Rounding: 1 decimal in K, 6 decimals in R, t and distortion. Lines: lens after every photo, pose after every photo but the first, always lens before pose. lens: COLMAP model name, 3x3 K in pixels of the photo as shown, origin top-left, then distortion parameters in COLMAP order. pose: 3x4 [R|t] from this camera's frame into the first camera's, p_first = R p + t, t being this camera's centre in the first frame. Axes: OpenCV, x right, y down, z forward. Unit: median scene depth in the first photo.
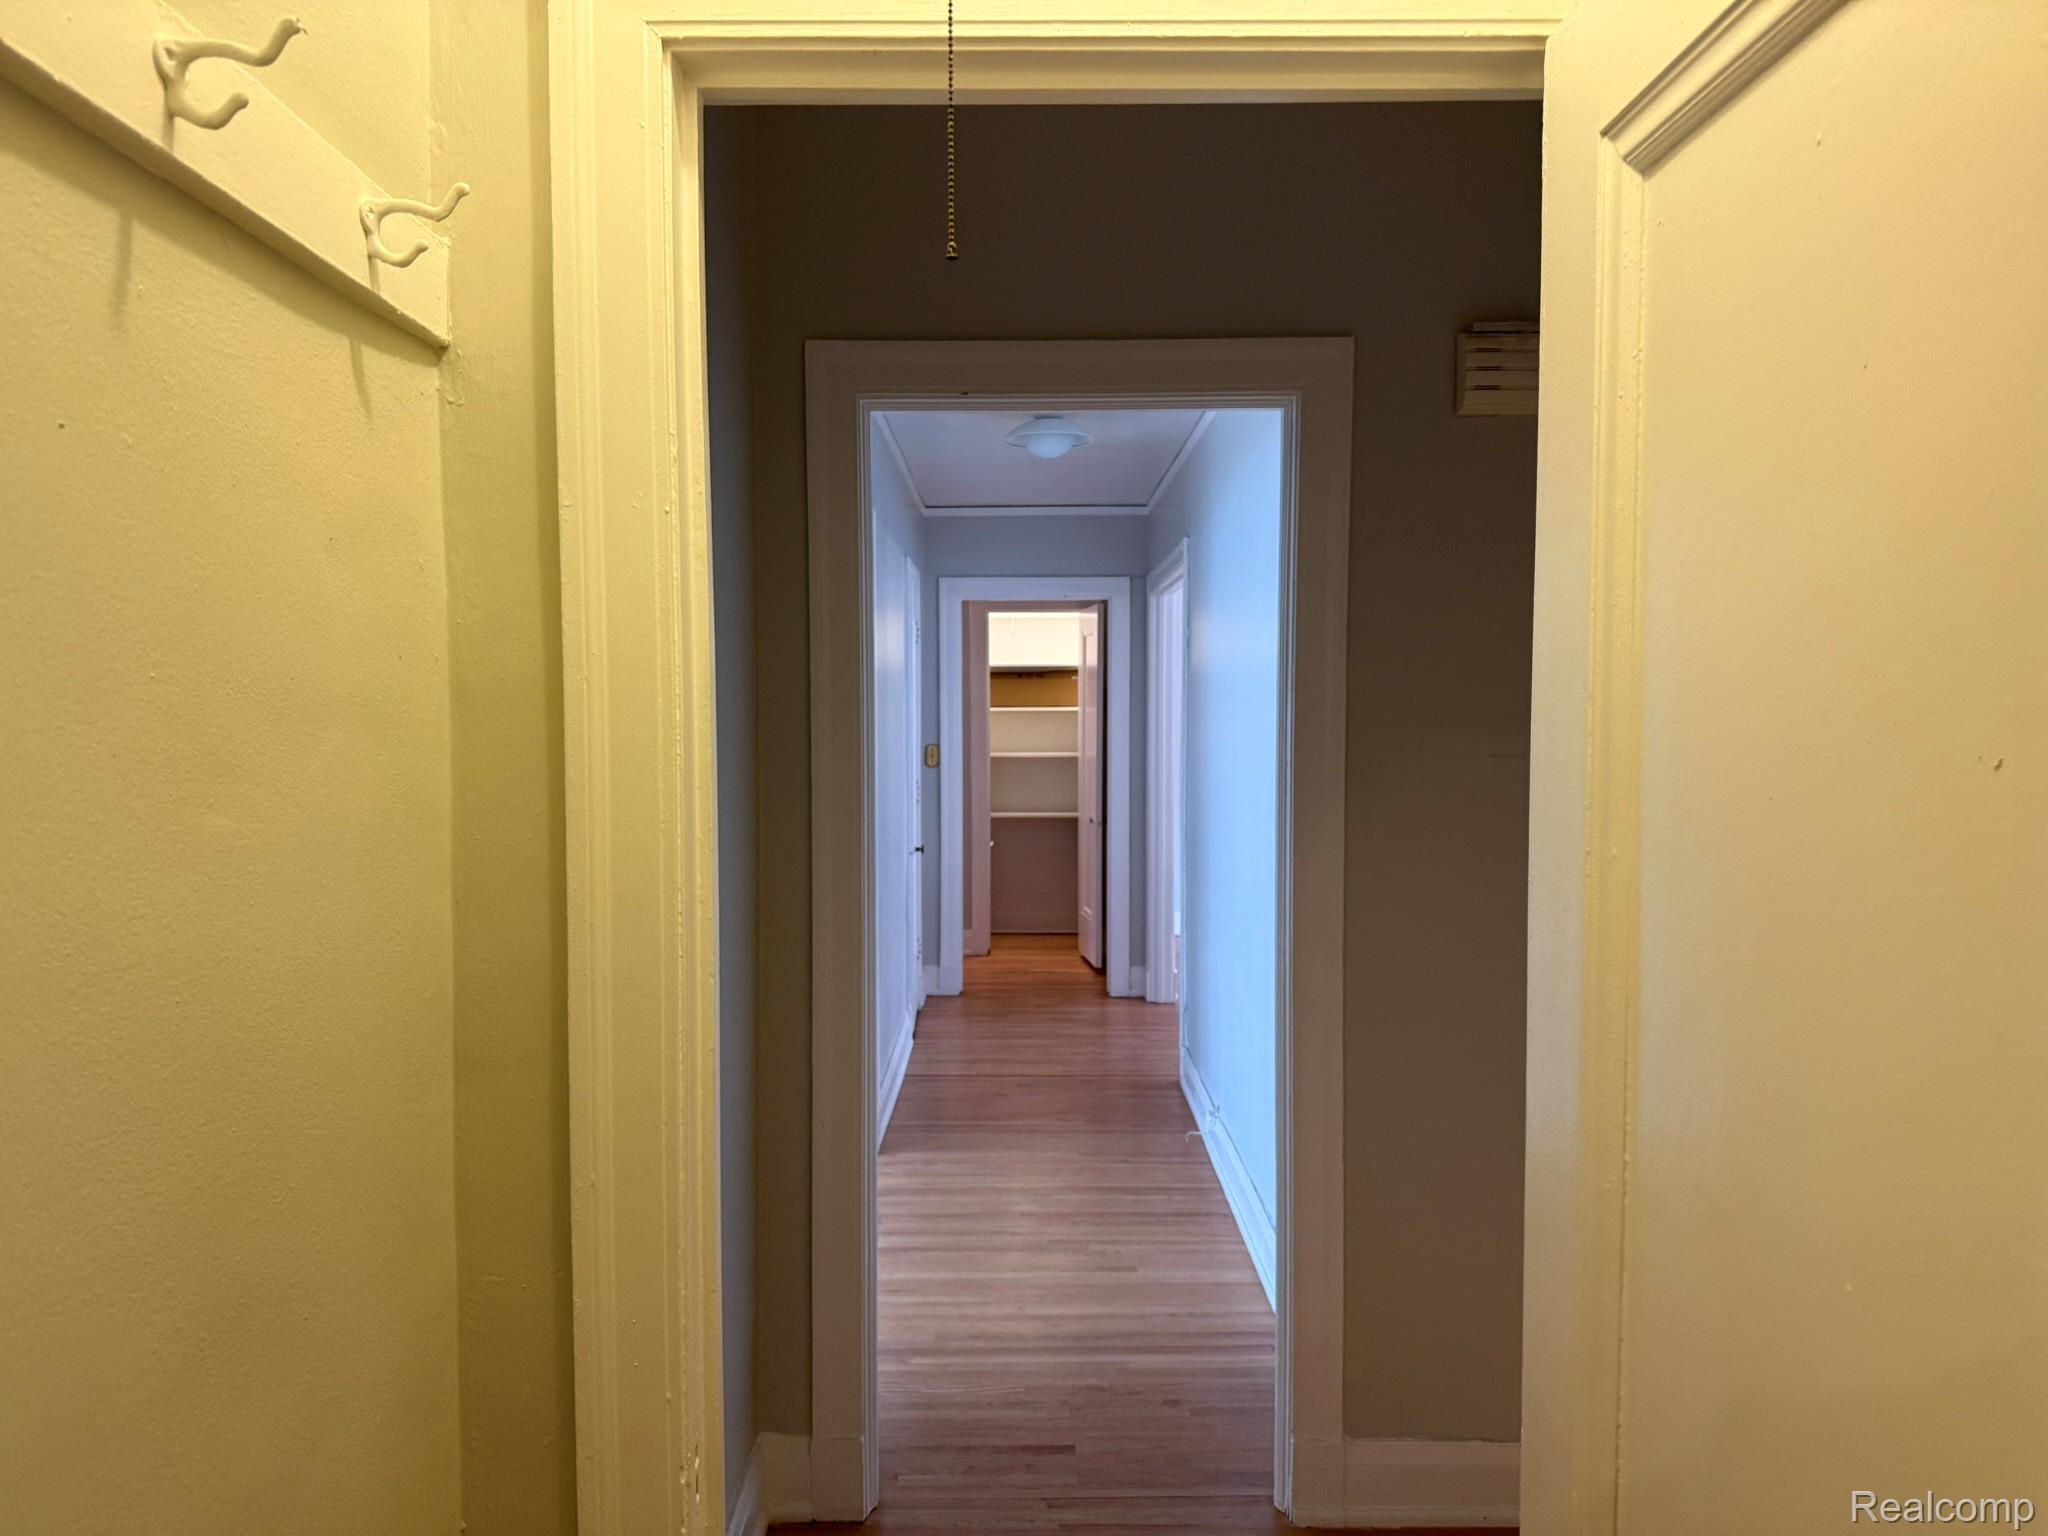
lens RADIAL K [[1450.3, 0, 1028.3], [0, 1450.3, 778.0], [0, 0, 1]] dist [0.062752, -0.073670]
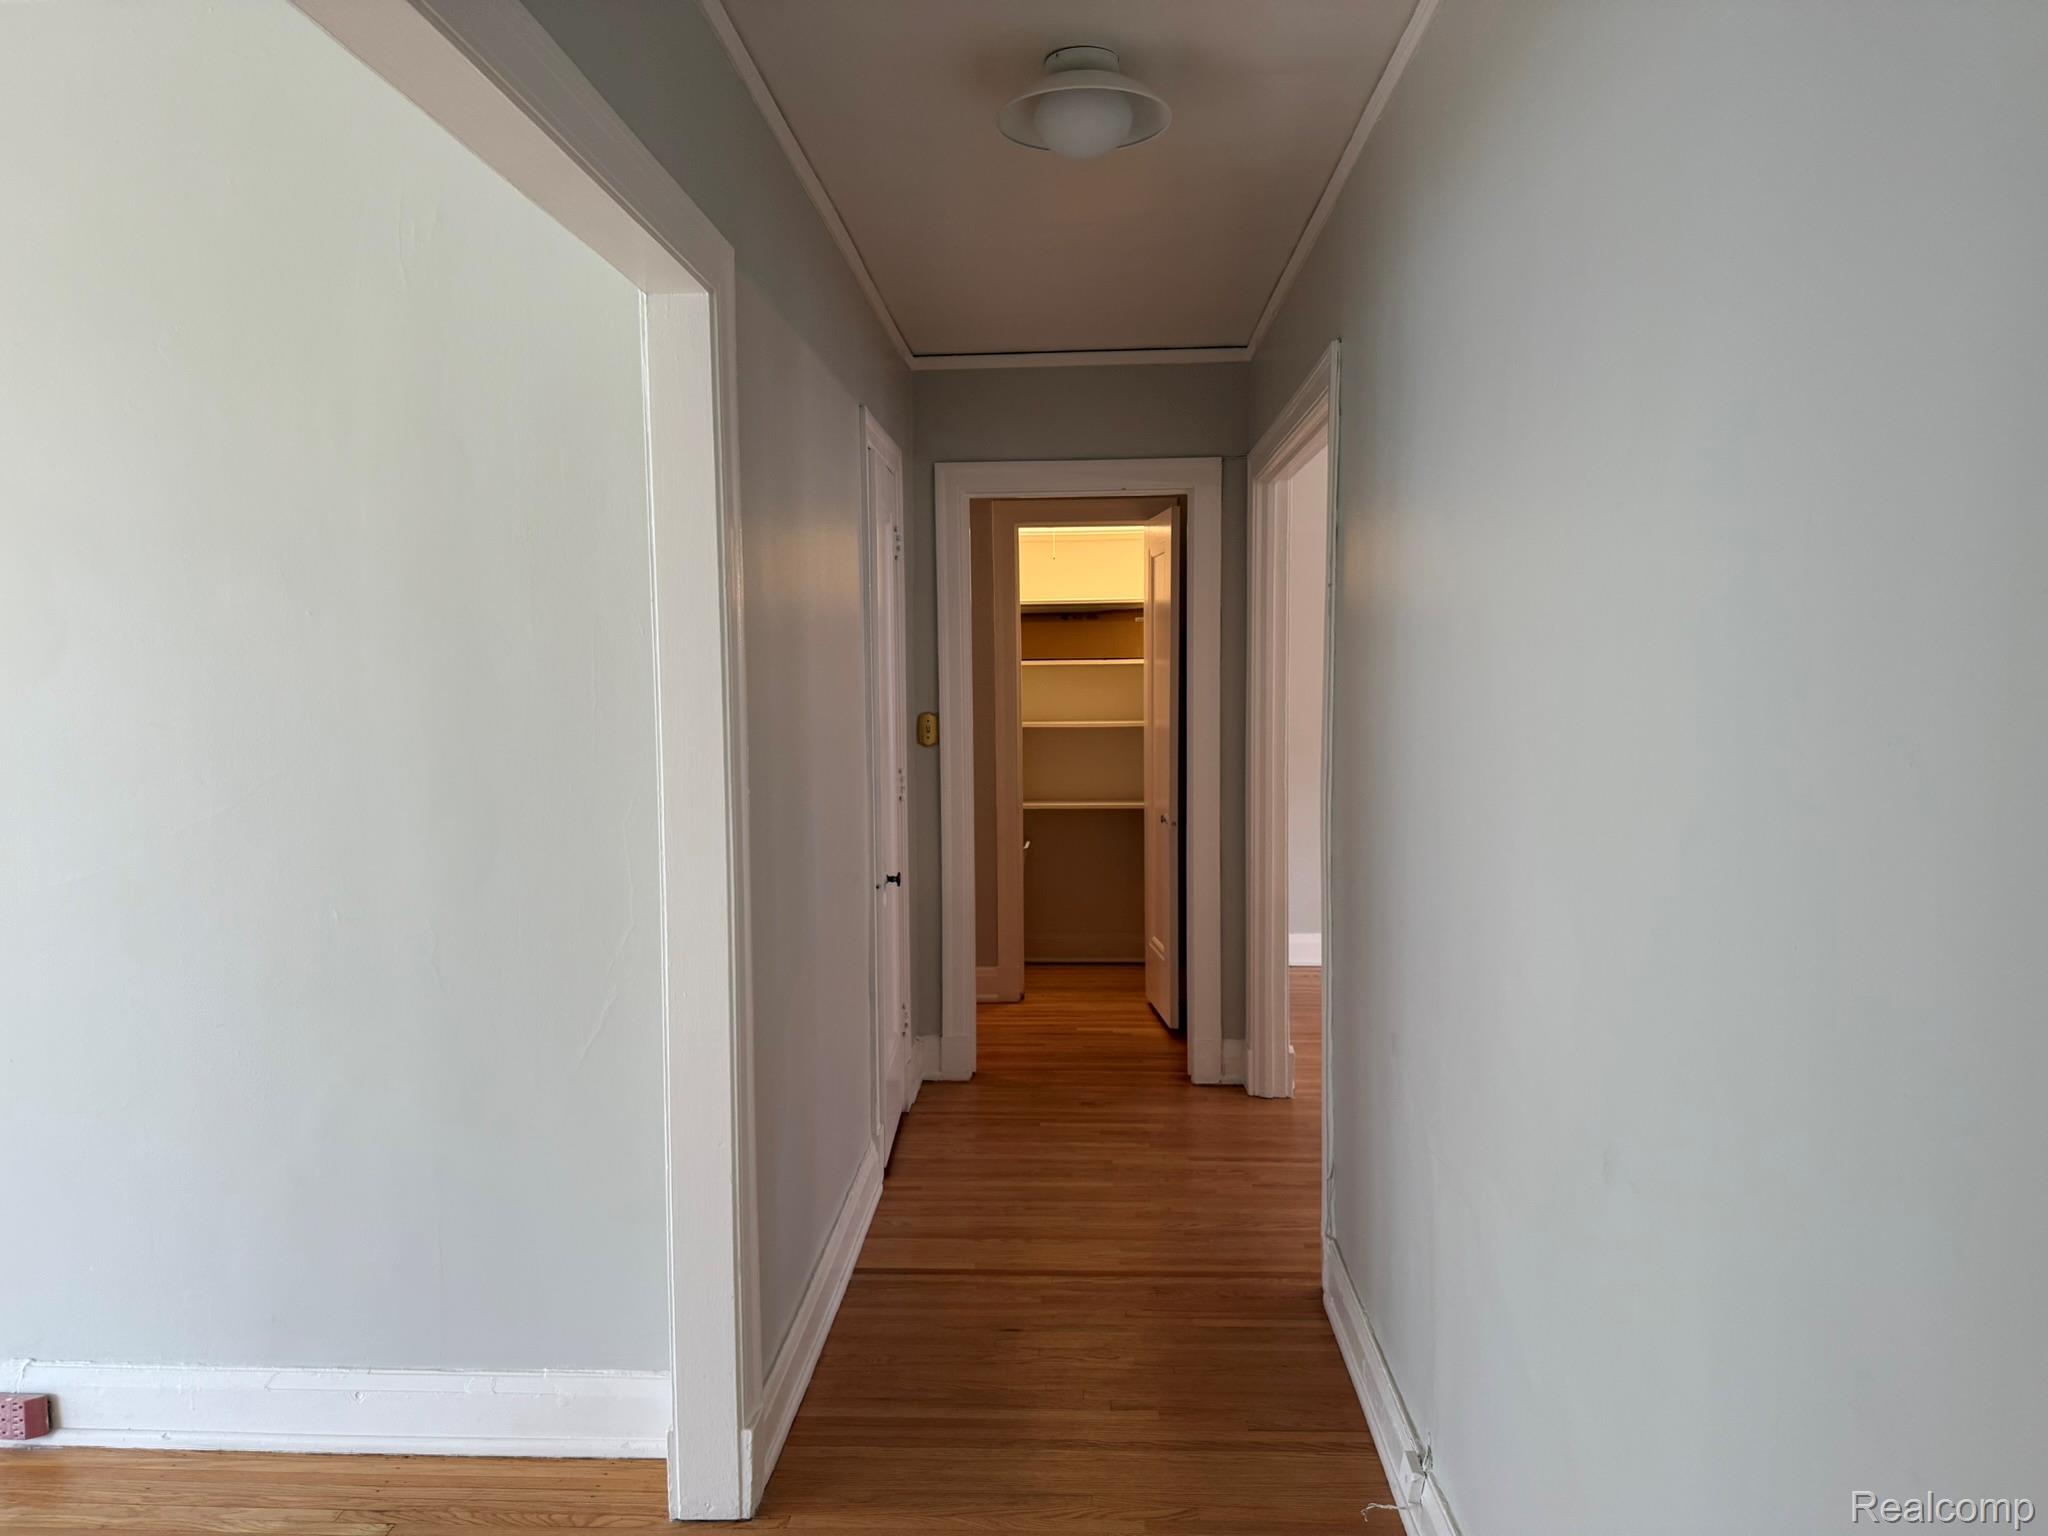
lens RADIAL K [[1450.3, 0, 1010.8], [0, 1450.3, 766.5], [0, 0, 1]] dist [0.062752, -0.073670]
pose [[0.998303, -0.004322, -0.058070, 0.011786], [0.005461, 0.999795, 0.019476, -0.010894], [0.057974, -0.019760, 0.998123, 0.319879]]
